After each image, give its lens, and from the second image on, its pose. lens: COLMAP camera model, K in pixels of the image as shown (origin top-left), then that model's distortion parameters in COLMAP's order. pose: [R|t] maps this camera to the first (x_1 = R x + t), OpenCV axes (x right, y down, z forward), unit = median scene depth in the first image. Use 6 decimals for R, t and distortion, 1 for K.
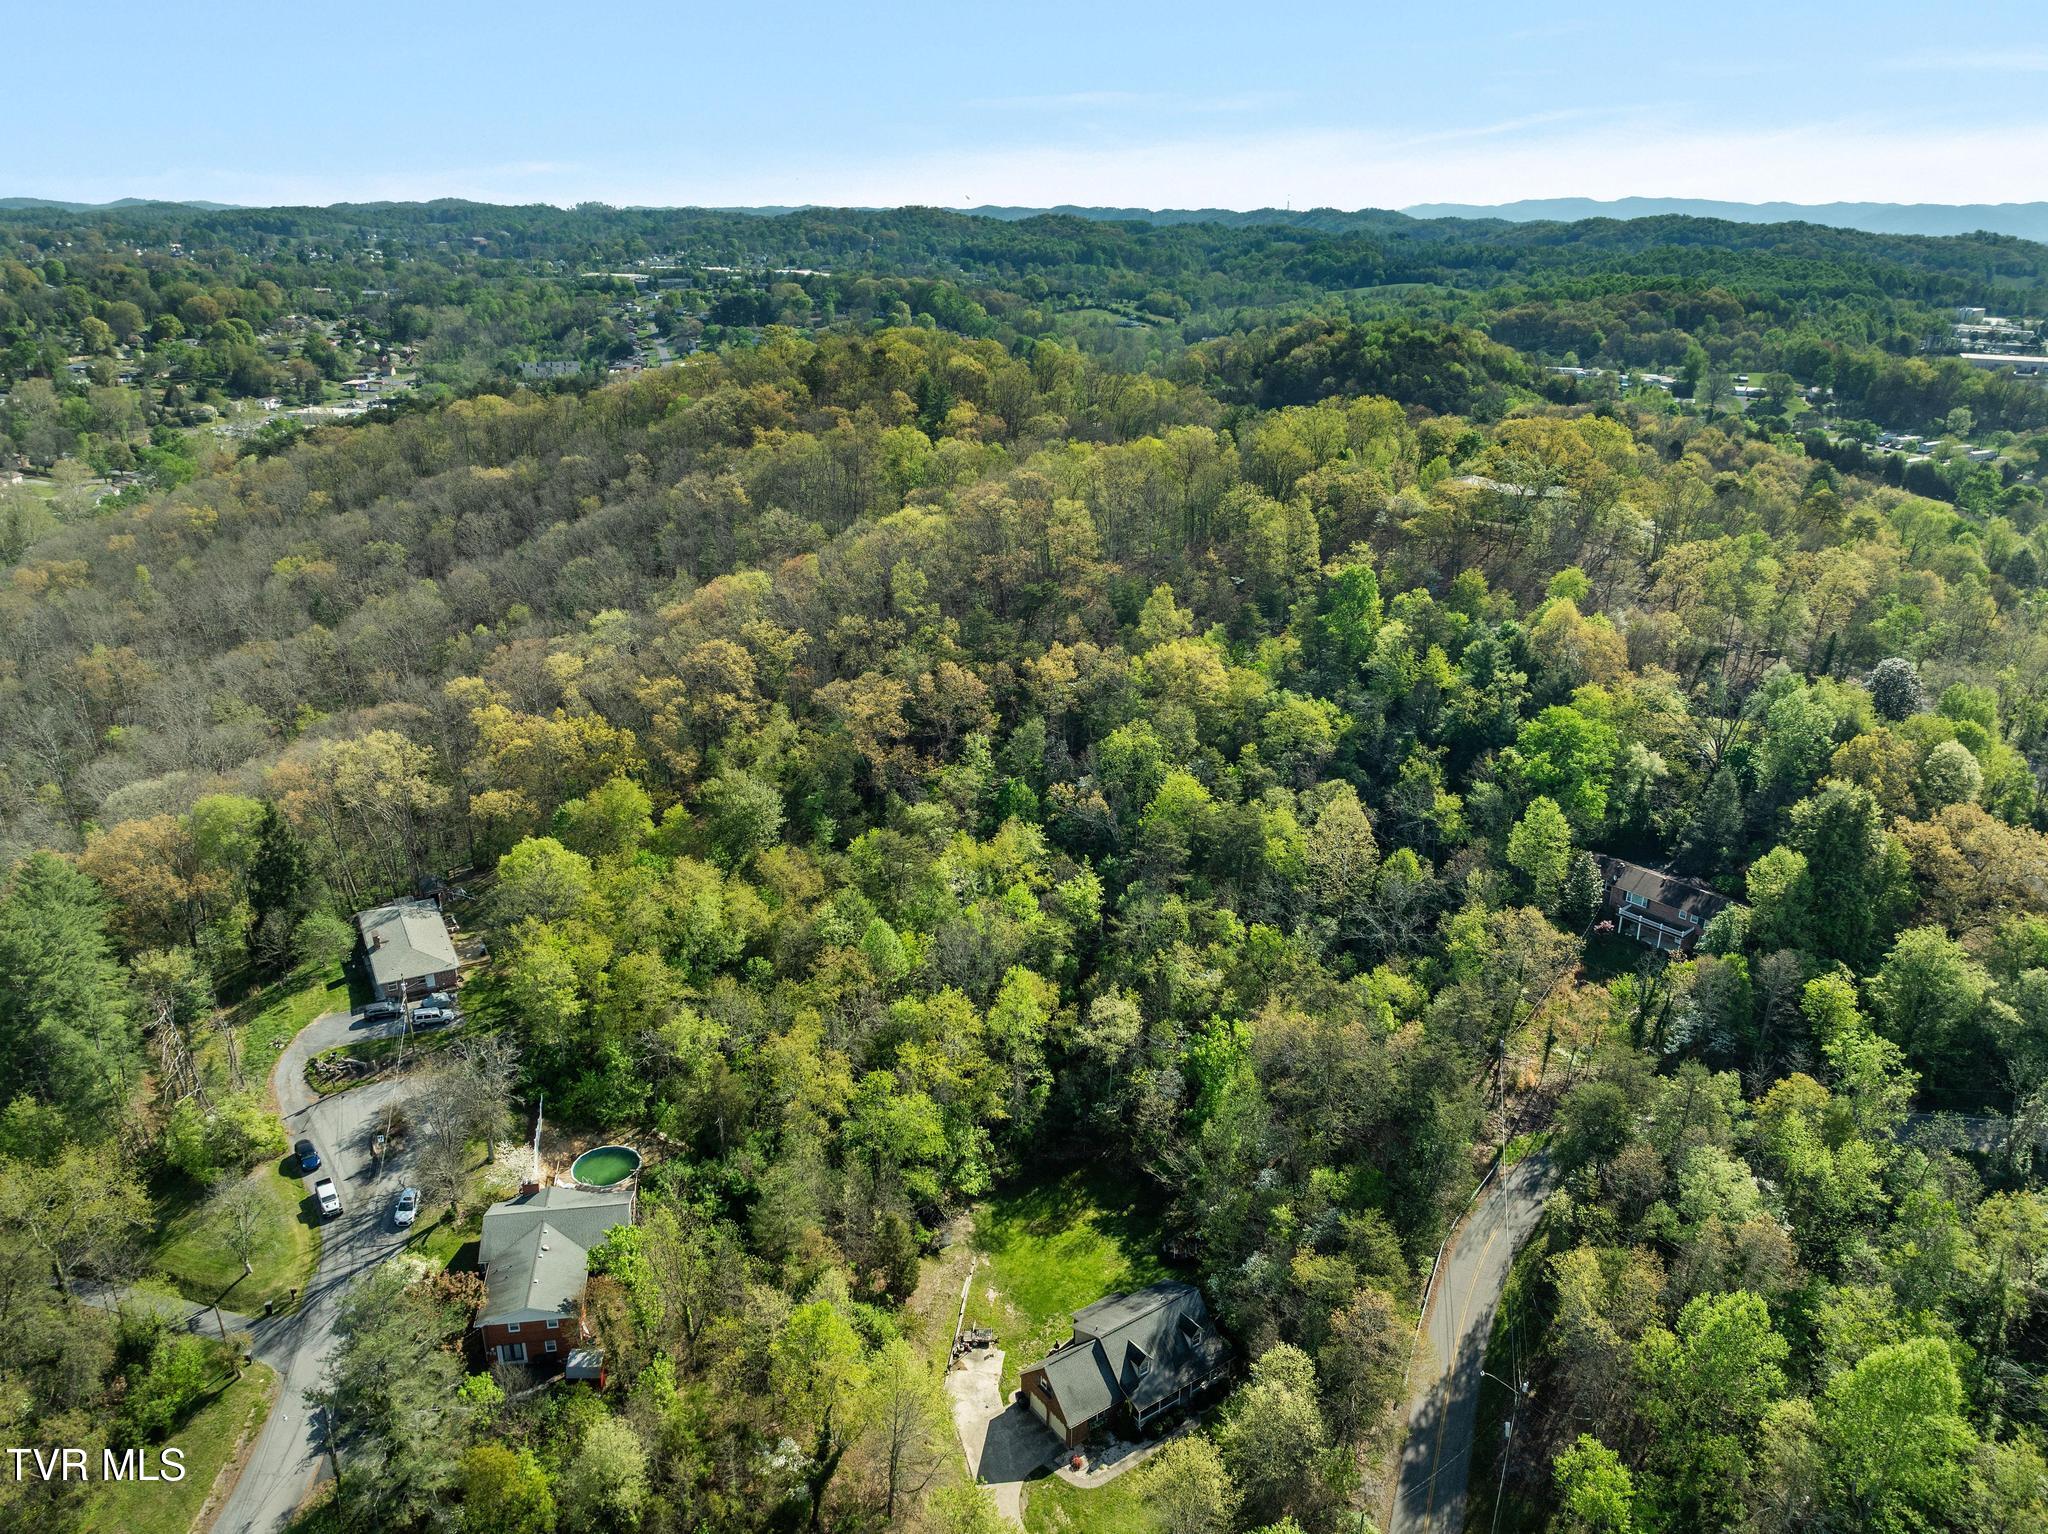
lens RADIAL K [[1439.8, 0, 1032.4], [0, 1439.8, 768.2], [0, 0, 1]] dist [-0.056799, 0.027503]
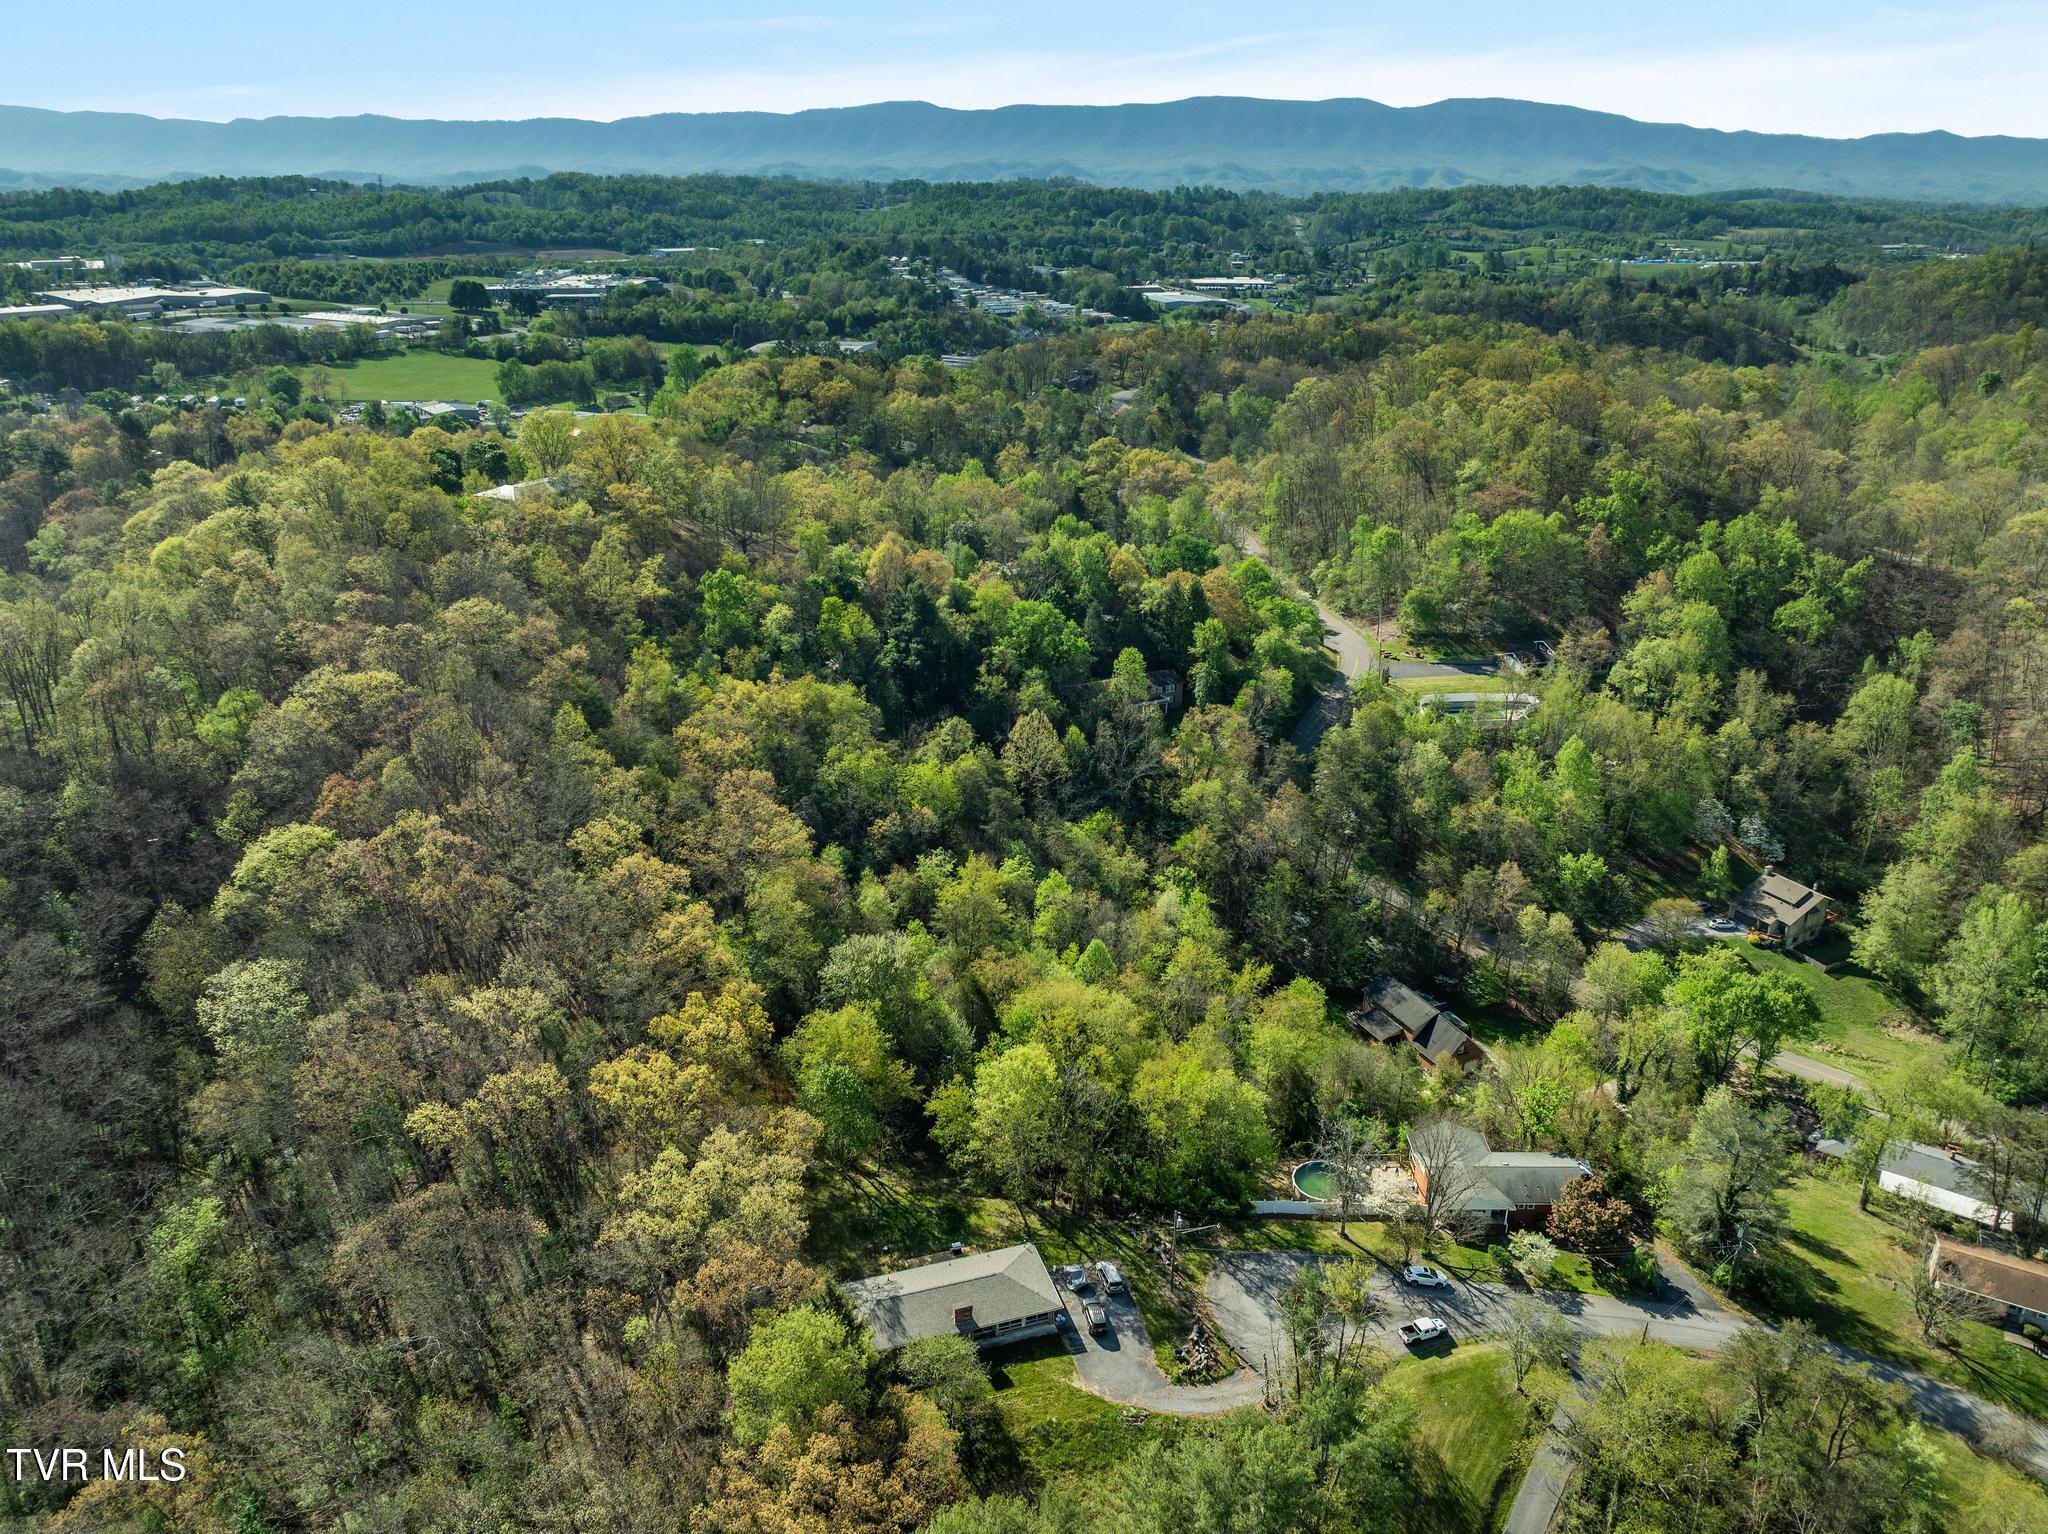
lens RADIAL K [[1447.9, 0, 1027.5], [0, 1447.9, 756.0], [0, 0, 1]] dist [-0.041131, 0.002879]
pose [[0.202257, -0.380305, 0.902474, -1.029046], [0.345985, 0.889844, 0.297443, -0.353183], [-0.916180, 0.252083, 0.311557, 0.661844]]
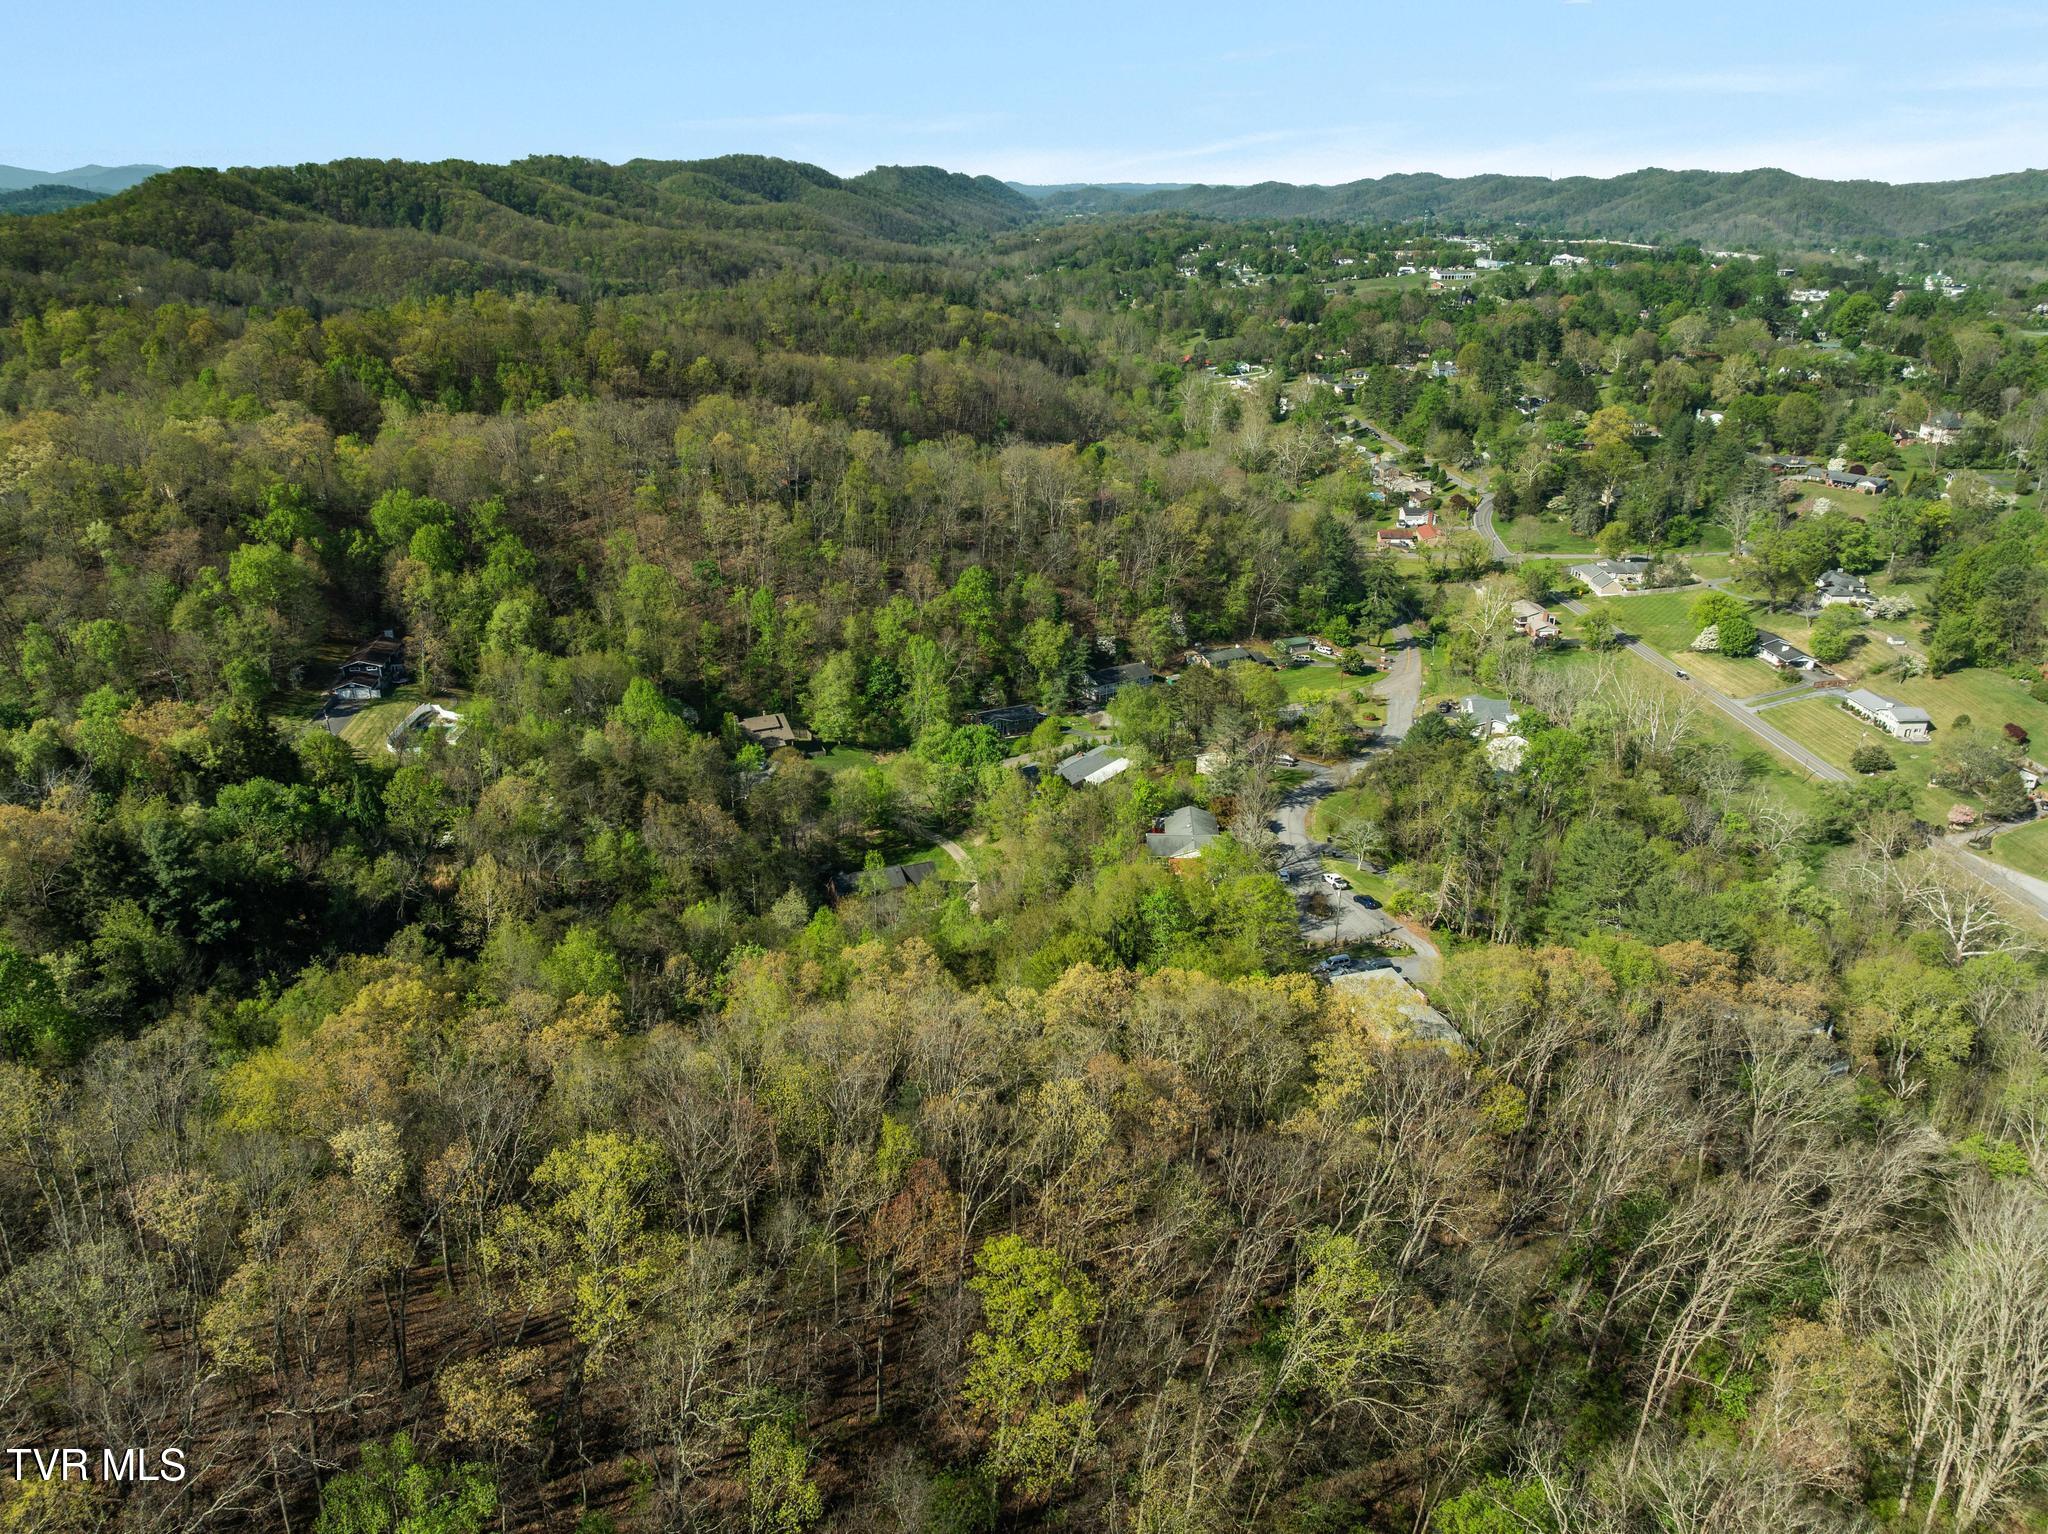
lens RADIAL K [[1439.8, 0, 1032.4], [0, 1439.8, 768.2], [0, 0, 1]] dist [-0.056799, 0.027503]
pose [[-0.971176, -0.108861, 0.212055, -0.389674], [0.065945, 0.732193, 0.677897, -0.733262], [-0.229062, 0.672341, -0.703909, 1.694421]]
